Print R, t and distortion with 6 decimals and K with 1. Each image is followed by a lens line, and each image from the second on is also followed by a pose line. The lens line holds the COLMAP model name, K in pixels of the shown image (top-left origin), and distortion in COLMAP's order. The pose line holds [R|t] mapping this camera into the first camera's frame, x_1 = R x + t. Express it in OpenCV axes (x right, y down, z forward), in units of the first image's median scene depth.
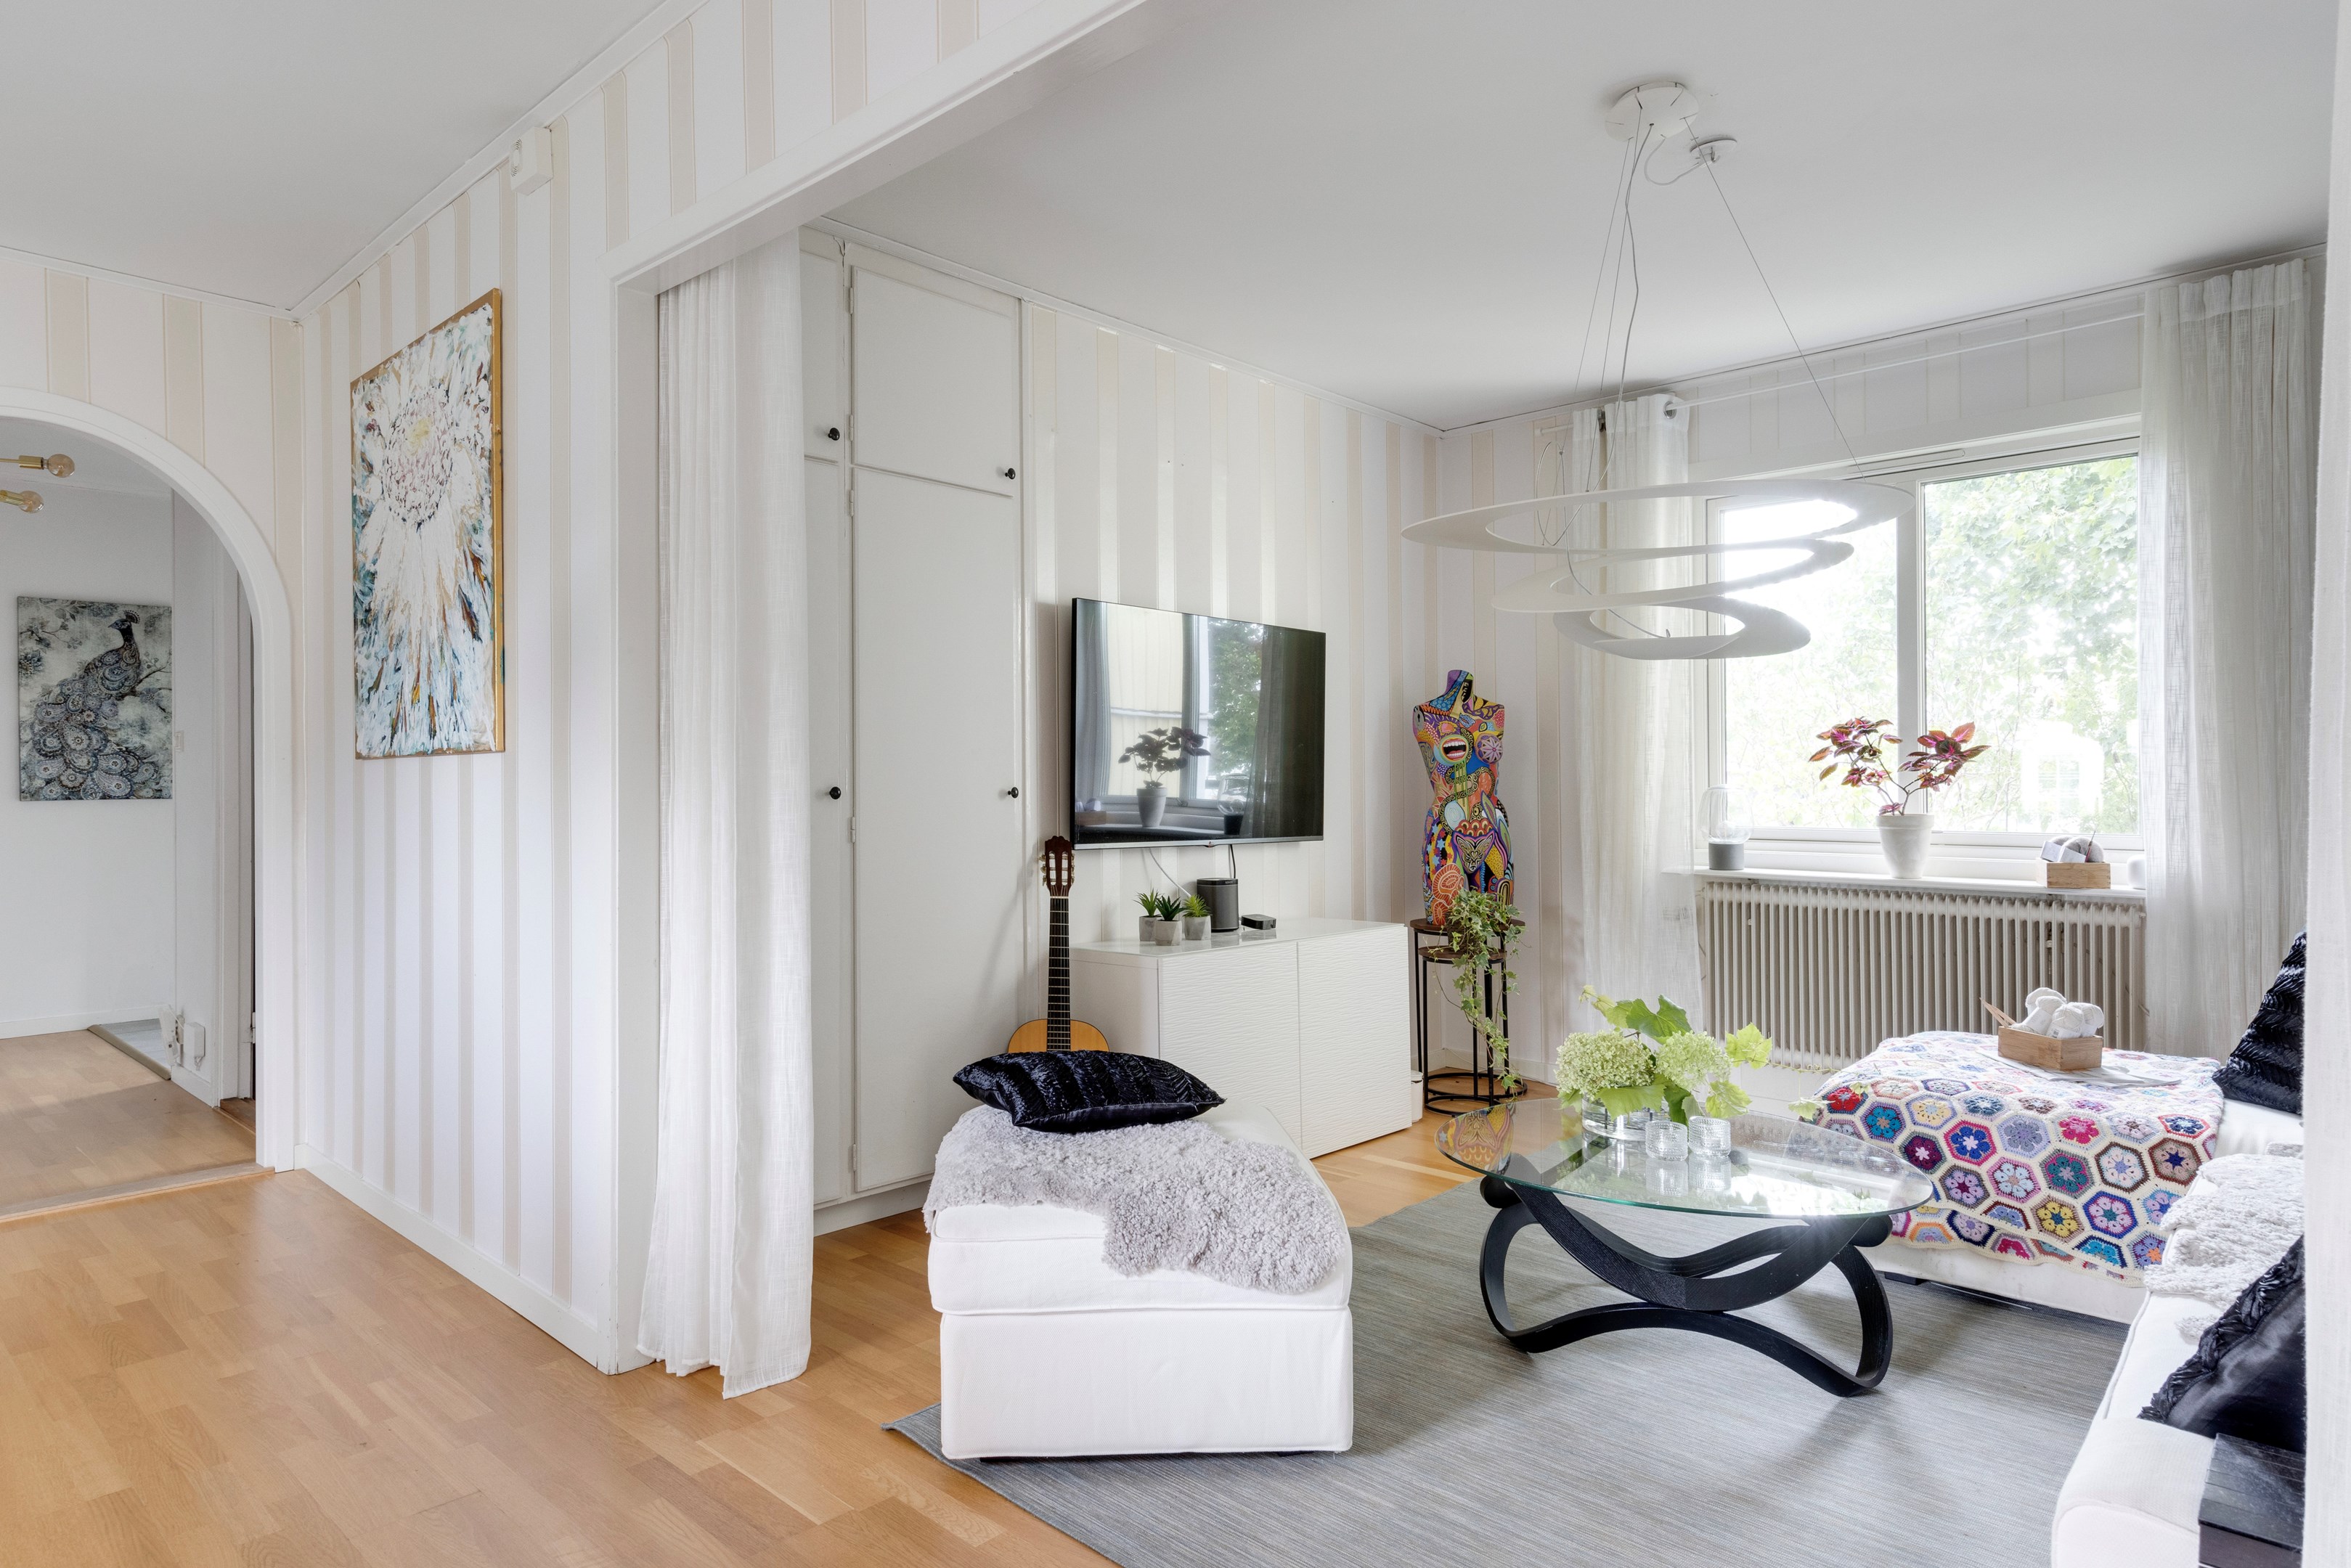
lens RADIAL K [[1460.3, 0, 1175.5], [0, 1460.3, 784.0], [0, 0, 1]] dist [0.000068, -0.000424]
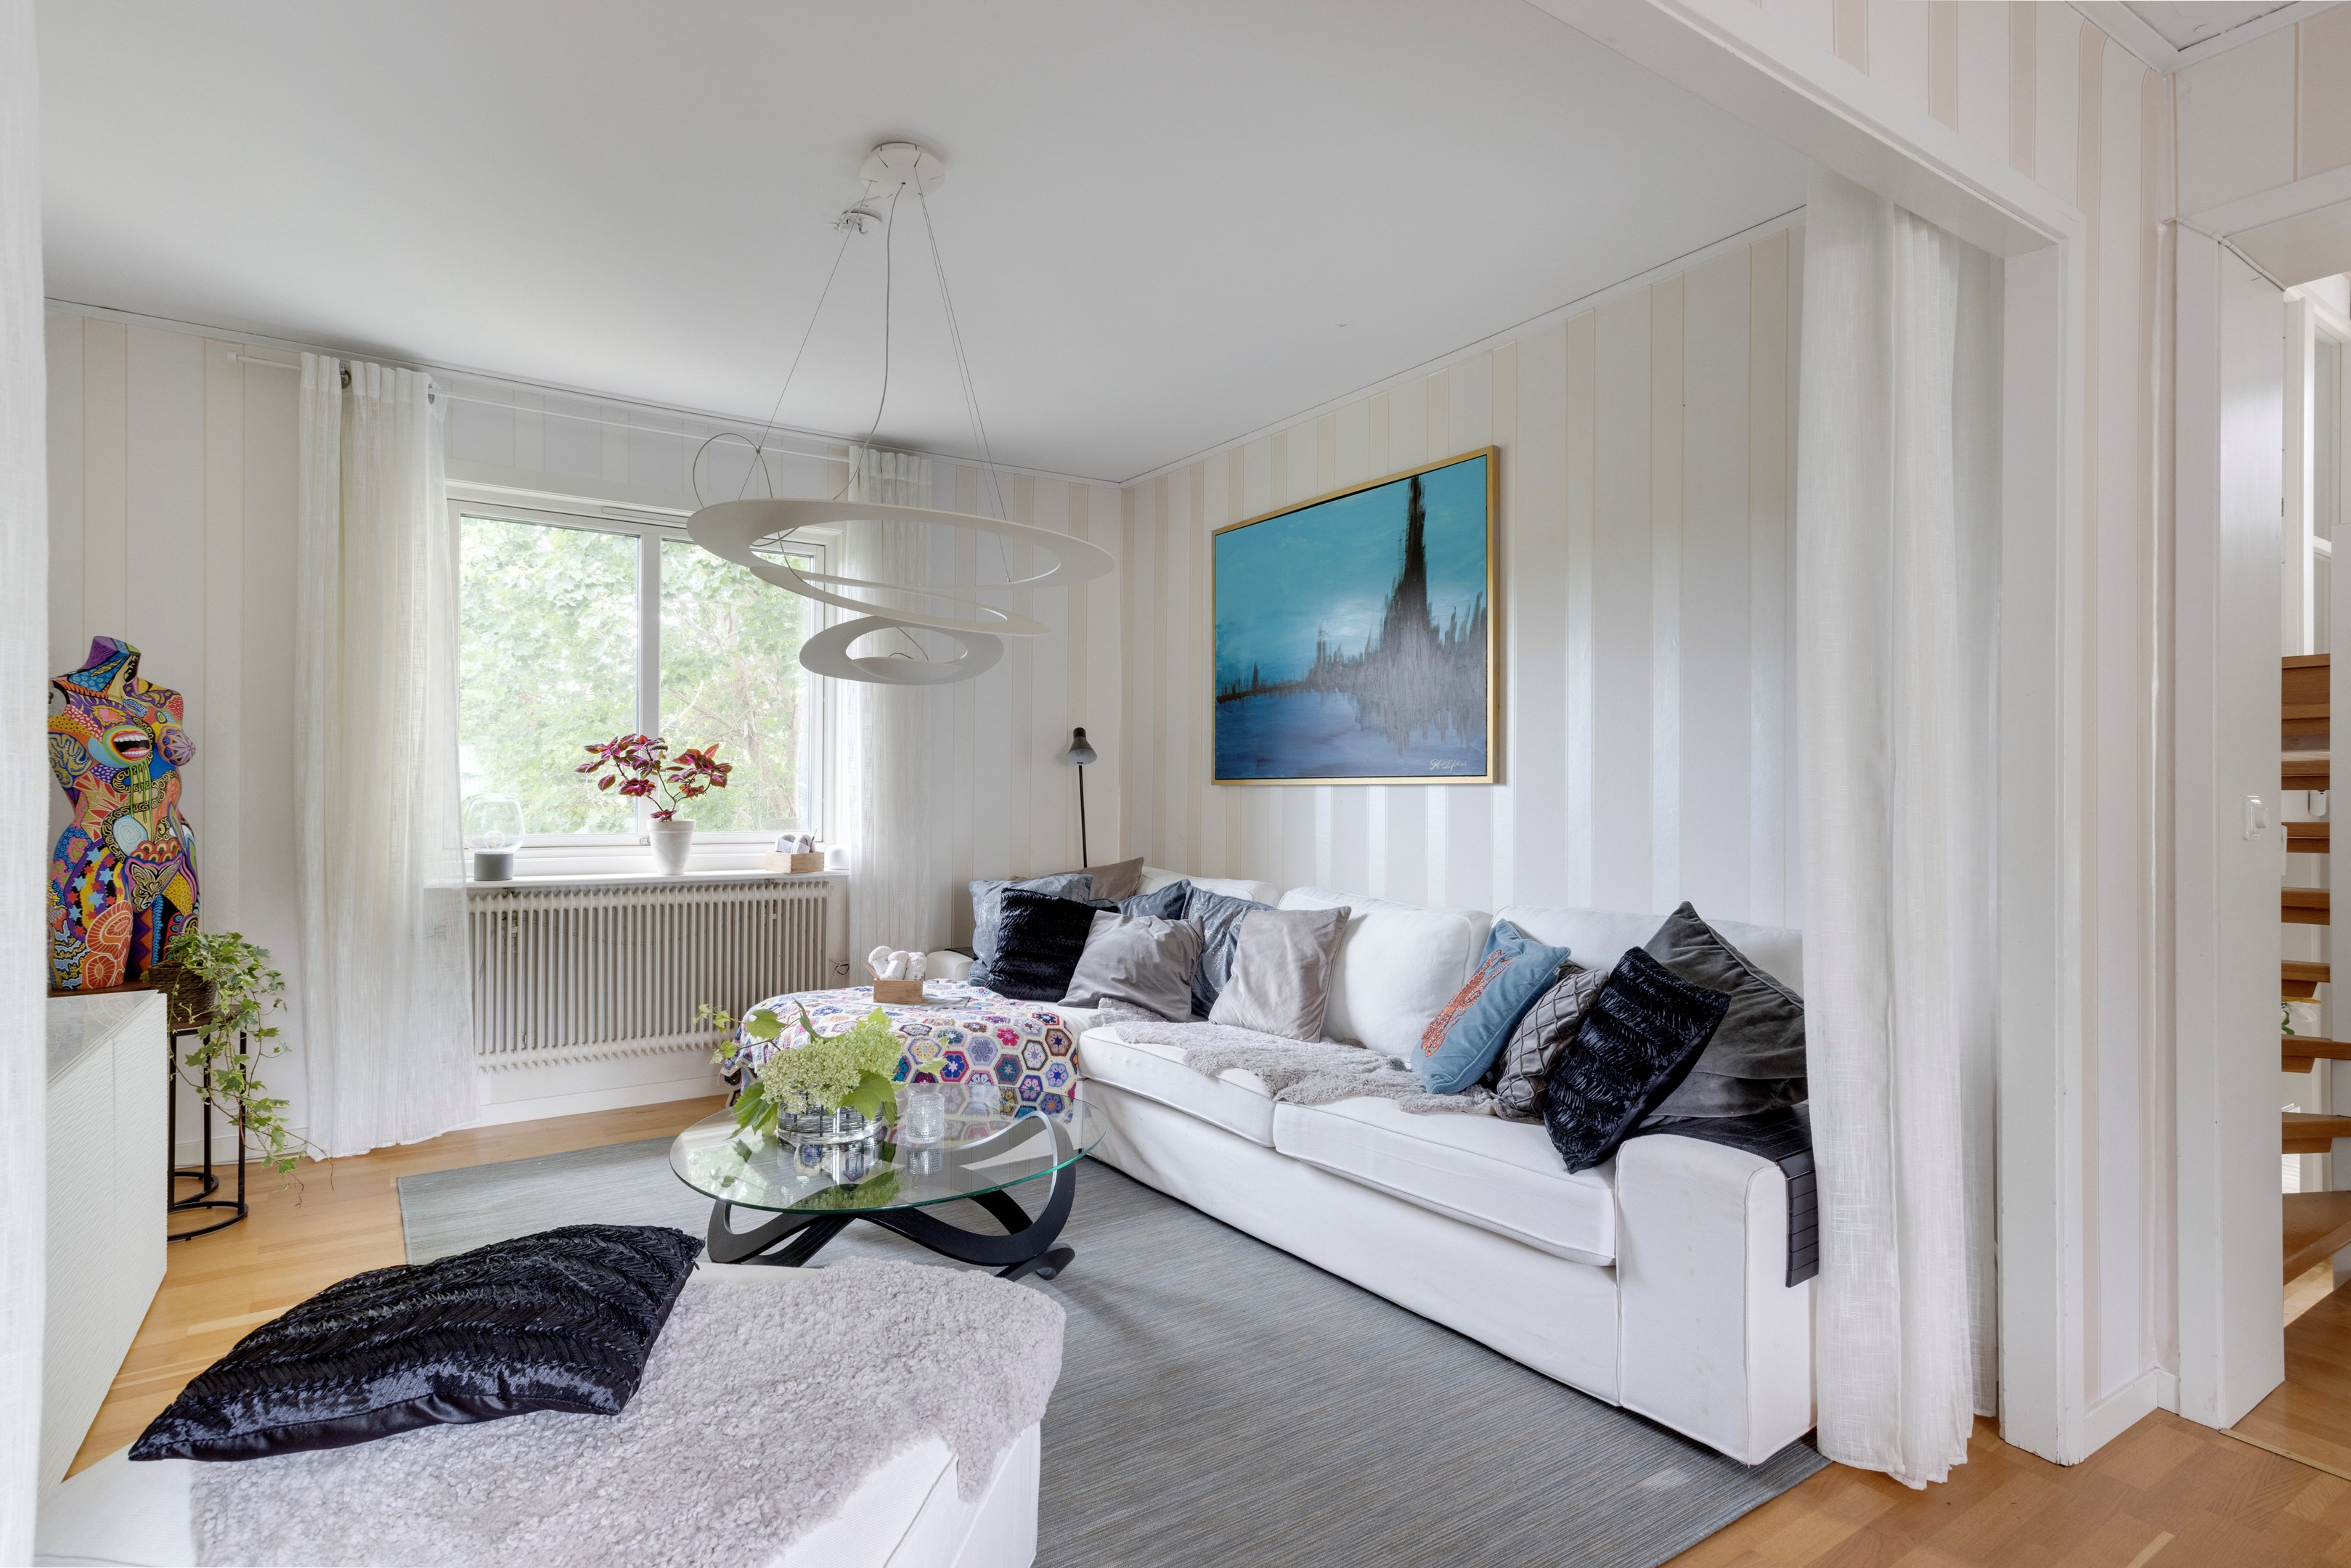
lens RADIAL K [[1111.6, 0, 1175.5], [0, 1111.6, 784.0], [0, 0, 1]] dist [0.001999, 0.000435]
pose [[0.202875, 0.008335, 0.979169, -0.269574], [-0.004895, 0.999960, -0.007498, -0.002919], [-0.979192, -0.003272, 0.202907, 0.397261]]
